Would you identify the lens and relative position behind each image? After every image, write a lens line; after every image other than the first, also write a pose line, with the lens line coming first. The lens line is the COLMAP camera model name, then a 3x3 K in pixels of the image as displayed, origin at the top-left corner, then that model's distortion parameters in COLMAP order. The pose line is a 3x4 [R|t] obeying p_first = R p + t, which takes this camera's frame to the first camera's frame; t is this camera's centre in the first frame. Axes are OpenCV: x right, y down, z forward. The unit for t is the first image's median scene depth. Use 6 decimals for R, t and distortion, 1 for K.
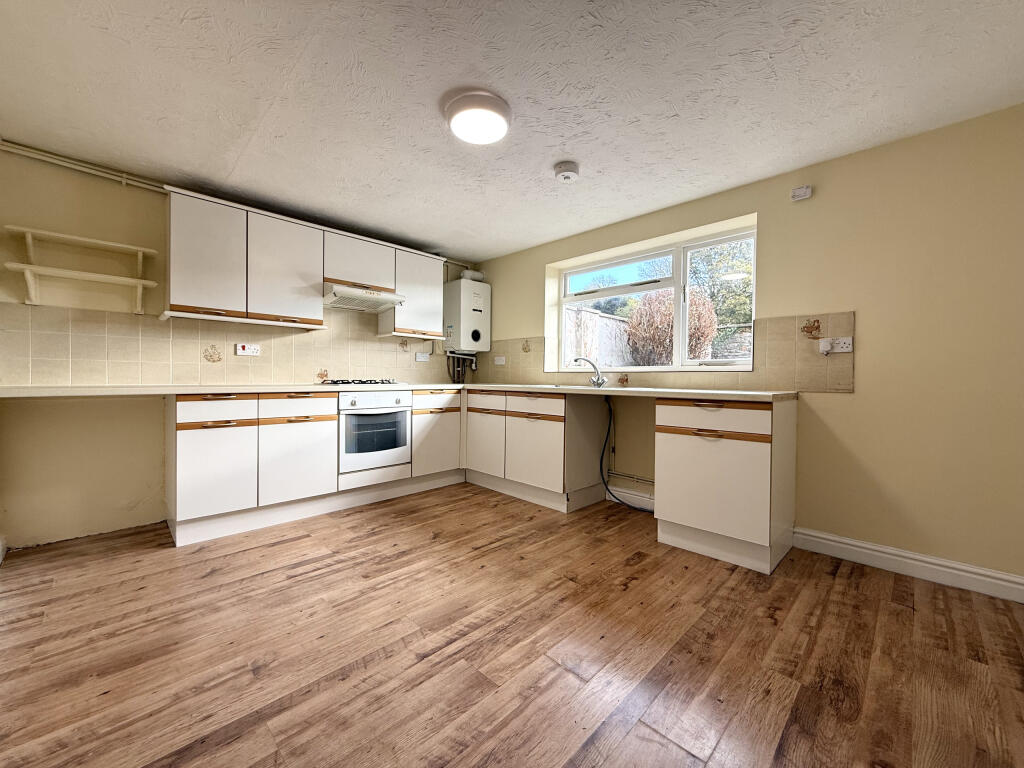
lens RADIAL K [[406.4, 0, 507.8], [0, 406.4, 380.4], [0, 0, 1]] dist [-0.002177, 0.000174]
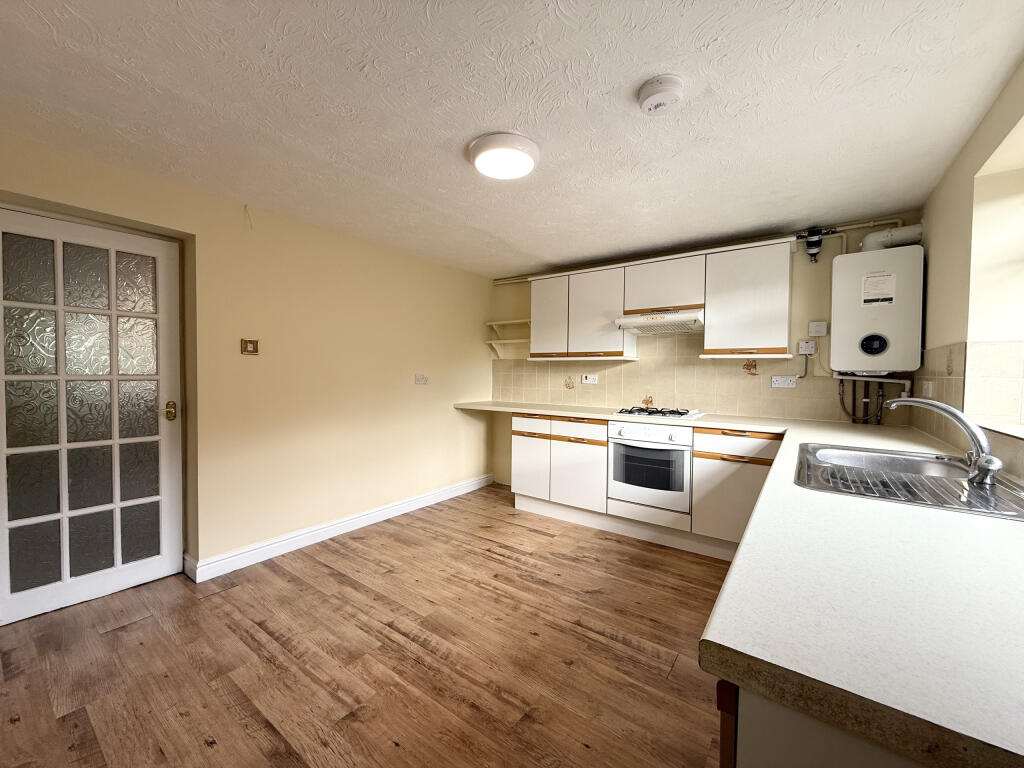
lens RADIAL K [[406.4, 0, 510.6], [0, 406.4, 382.8], [0, 0, 1]] dist [-0.002177, 0.000174]
pose [[0.154947, 0.015587, -0.987800, 0.699163], [-0.017530, 0.999761, 0.013026, -0.093607], [0.987767, 0.015298, 0.155184, 0.690278]]
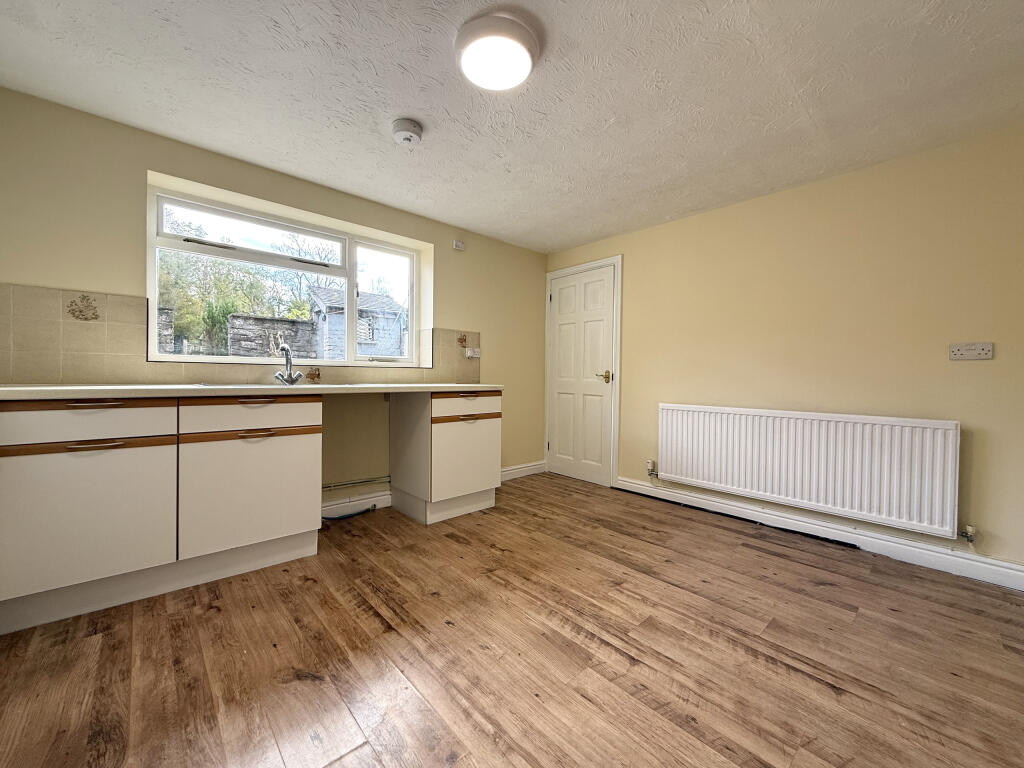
lens RADIAL K [[406.4, 0, 508.9], [0, 406.4, 382.5], [0, 0, 1]] dist [-0.002177, 0.000174]
pose [[0.045241, -0.024978, 0.998664, -0.698761], [-0.003998, 0.999675, 0.025185, -0.011459], [-0.998968, -0.005132, 0.045126, 0.740022]]
